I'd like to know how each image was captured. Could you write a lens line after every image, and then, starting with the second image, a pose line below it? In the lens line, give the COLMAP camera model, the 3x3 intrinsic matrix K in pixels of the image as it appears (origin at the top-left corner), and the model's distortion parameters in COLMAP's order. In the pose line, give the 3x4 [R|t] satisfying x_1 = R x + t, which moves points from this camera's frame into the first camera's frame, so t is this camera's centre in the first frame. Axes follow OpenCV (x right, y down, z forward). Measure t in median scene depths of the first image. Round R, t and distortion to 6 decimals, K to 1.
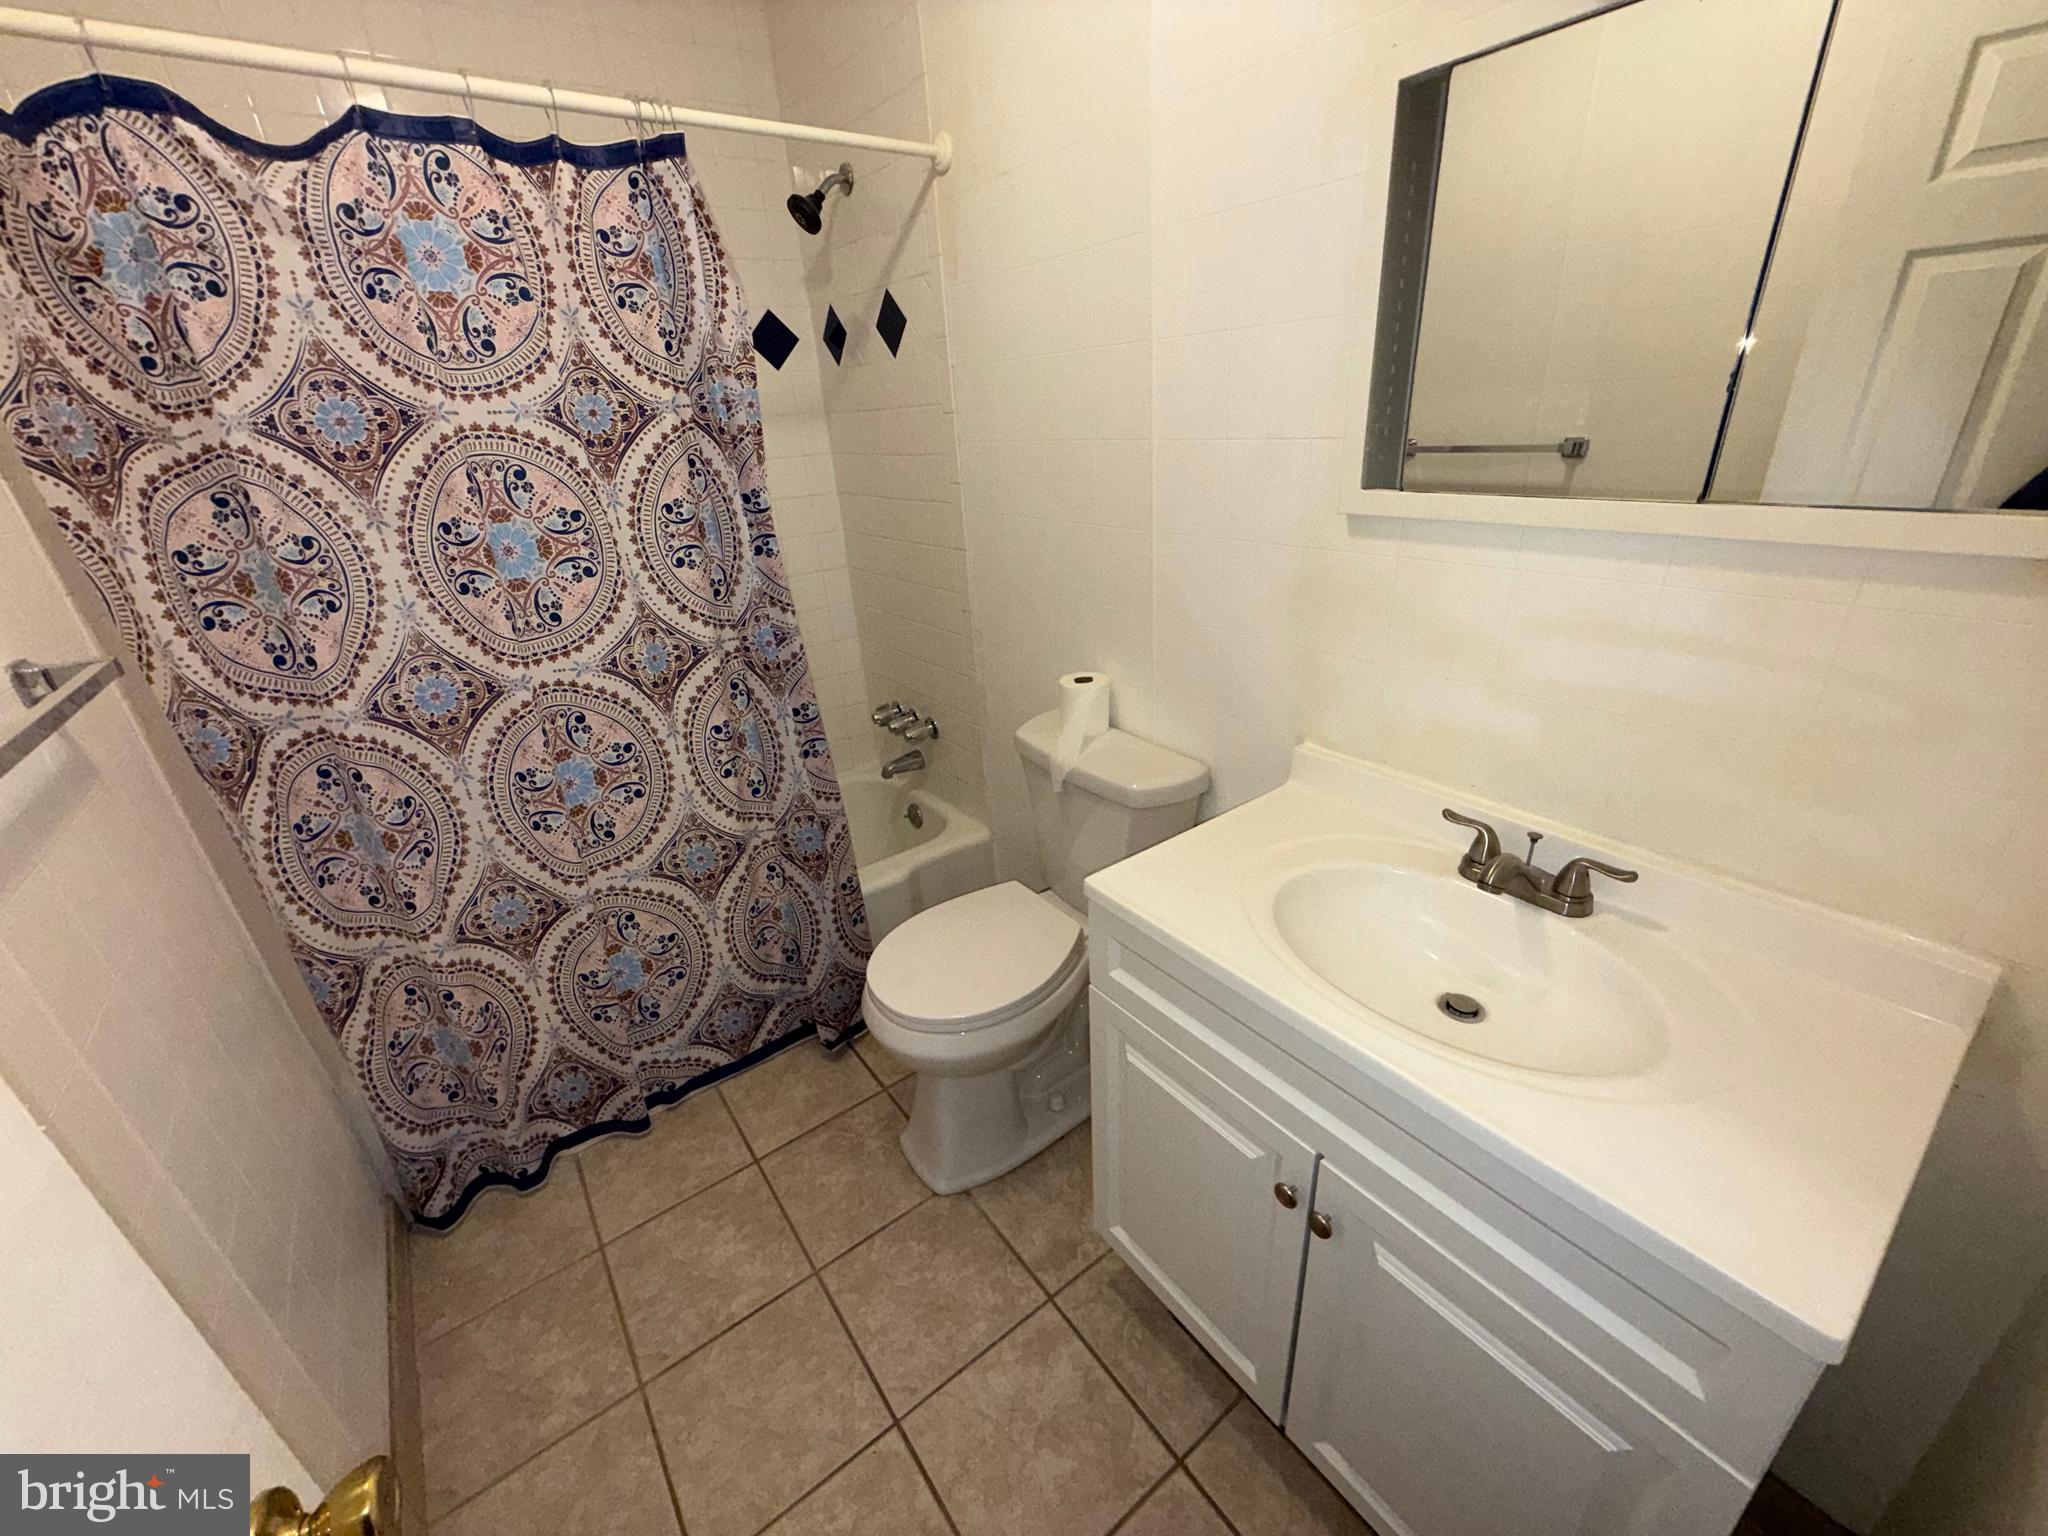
lens RADIAL K [[812.0, 0, 1019.6], [0, 812.0, 766.7], [0, 0, 1]] dist [0.000090, 0.000156]
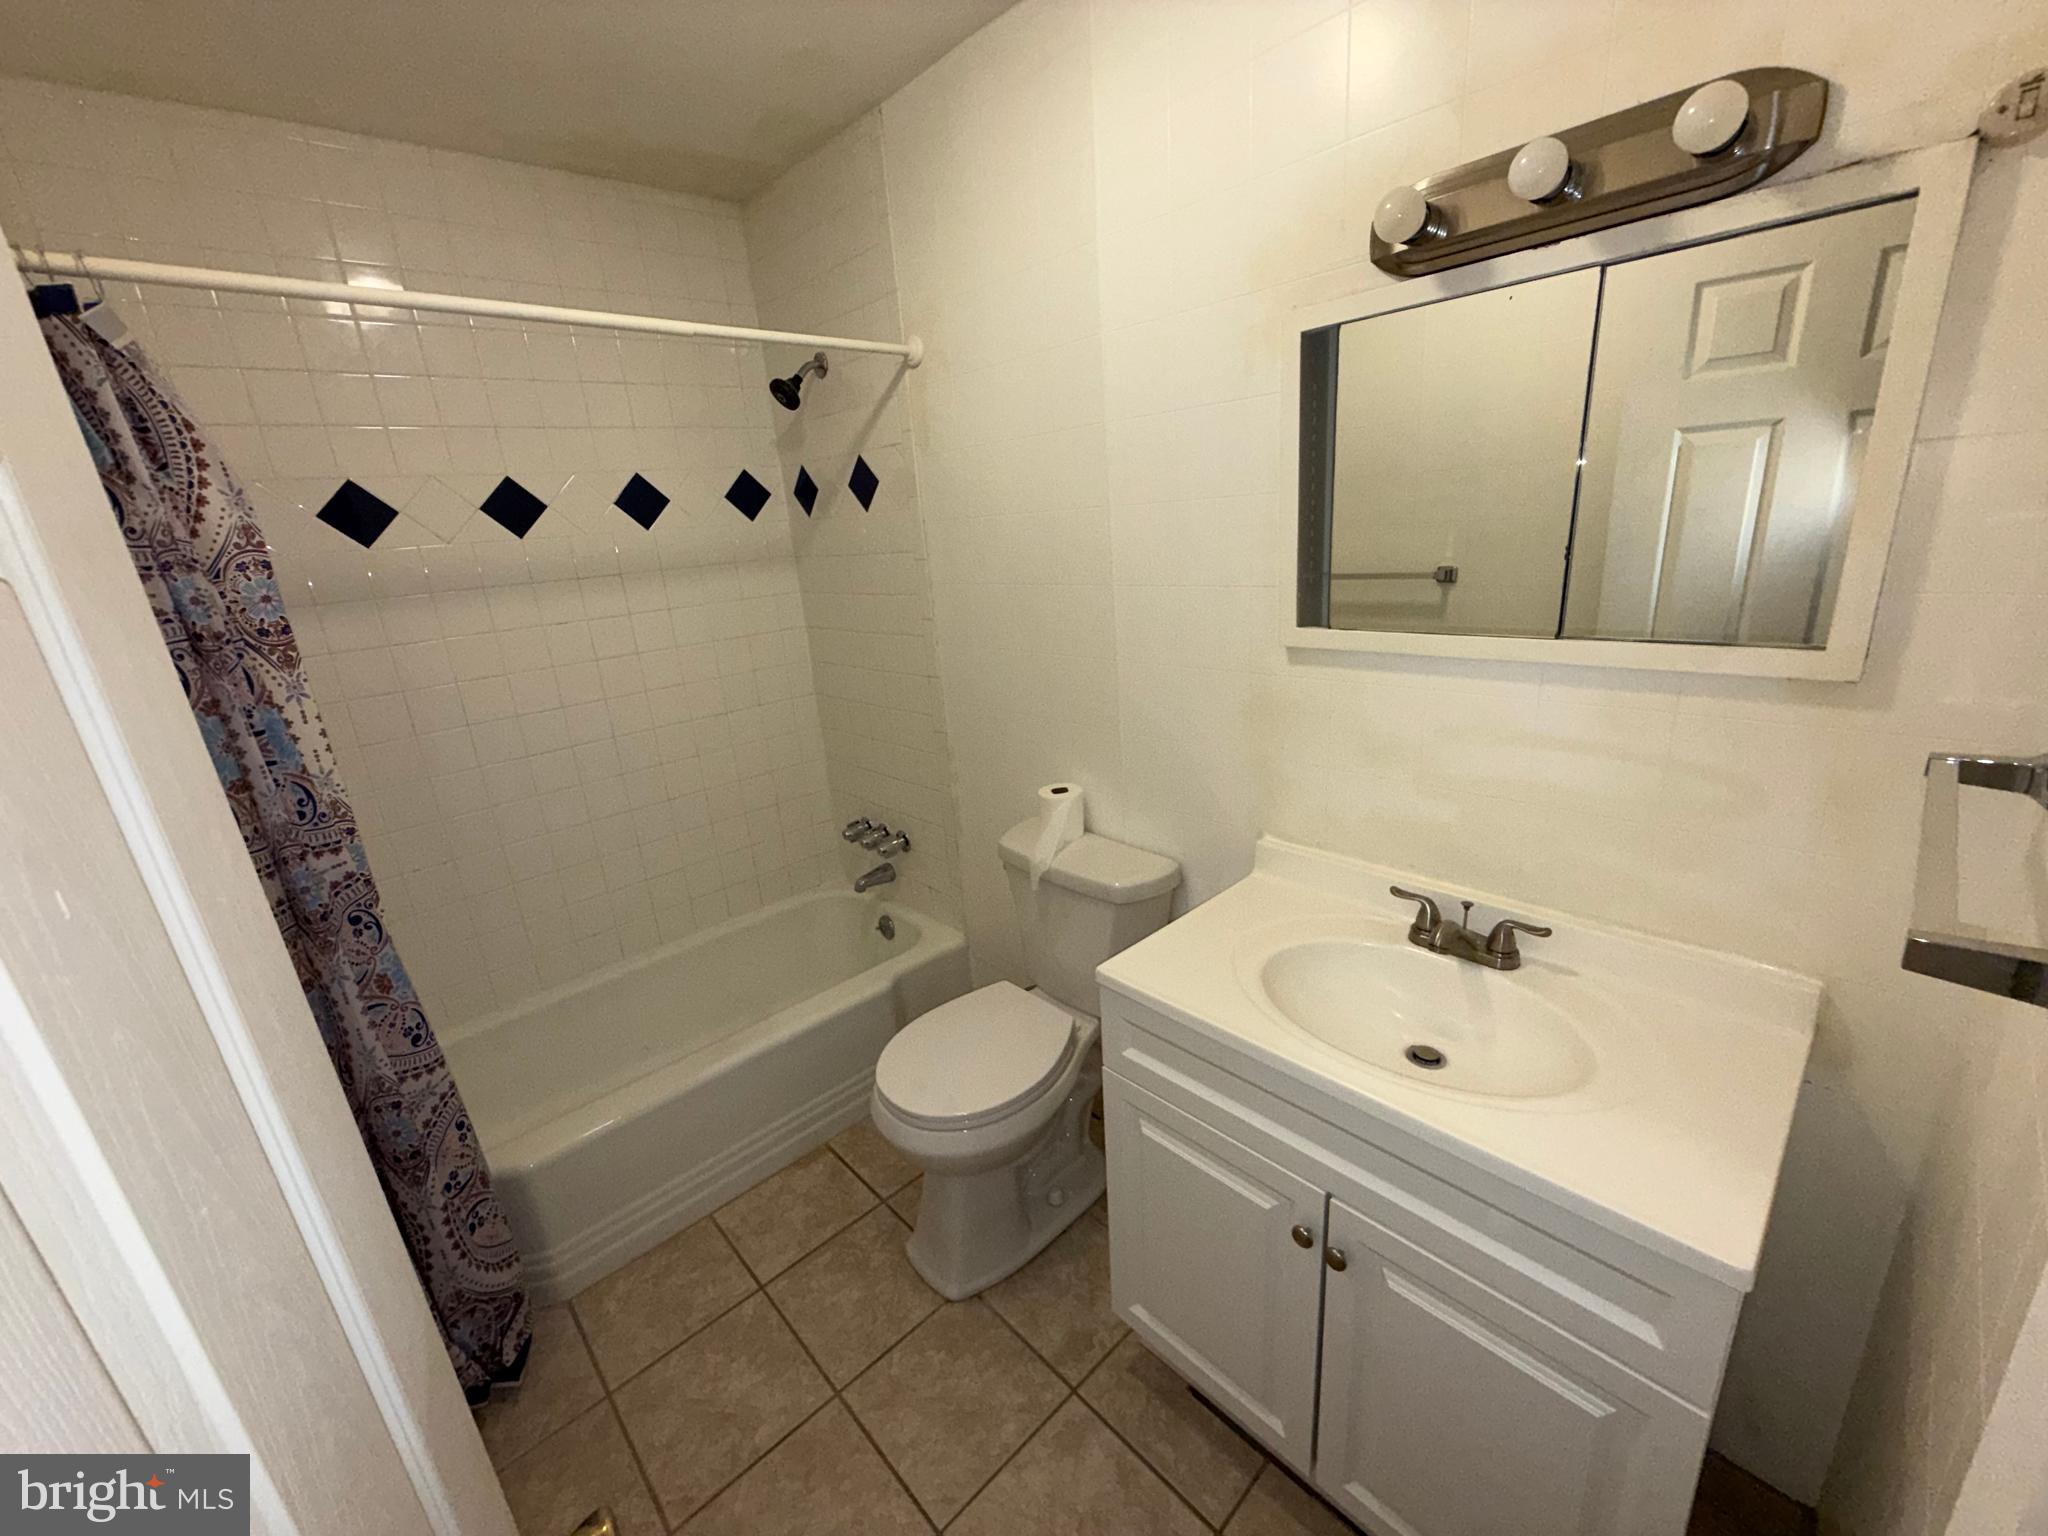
lens RADIAL K [[815.8, 0, 1017.7], [0, 815.8, 769.3], [0, 0, 1]] dist [0.000416, 0.000247]
pose [[0.994021, -0.044537, 0.099688, -0.098709], [0.056805, 0.990678, -0.123818, -0.000918], [-0.093244, 0.128740, 0.987285, -0.112564]]
